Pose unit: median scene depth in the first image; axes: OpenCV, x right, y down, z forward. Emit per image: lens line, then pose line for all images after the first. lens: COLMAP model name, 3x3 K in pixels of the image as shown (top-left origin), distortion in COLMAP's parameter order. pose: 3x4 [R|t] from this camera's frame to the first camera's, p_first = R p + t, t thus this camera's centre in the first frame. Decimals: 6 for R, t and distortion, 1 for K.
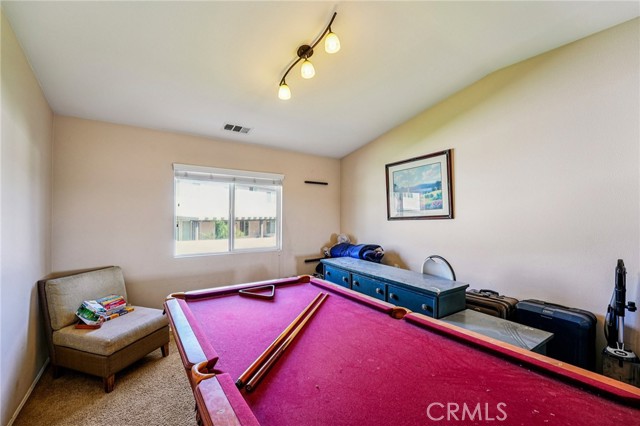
lens RADIAL K [[275.3, 0, 318.8], [0, 275.3, 215.6], [0, 0, 1]] dist [-0.014392, 0.000798]
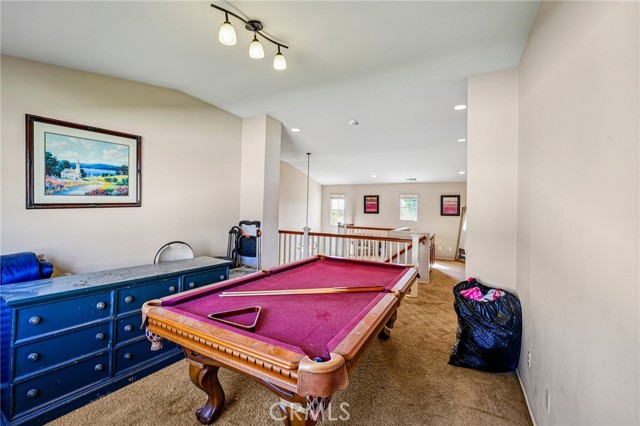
lens RADIAL K [[275.3, 0, 319.0], [0, 275.3, 210.7], [0, 0, 1]] dist [-0.014392, 0.000798]
pose [[-0.461137, -0.014324, 0.887213, -0.661909], [-0.017598, 0.999821, 0.006995, 0.007349], [-0.887154, -0.012388, -0.461307, 0.833218]]
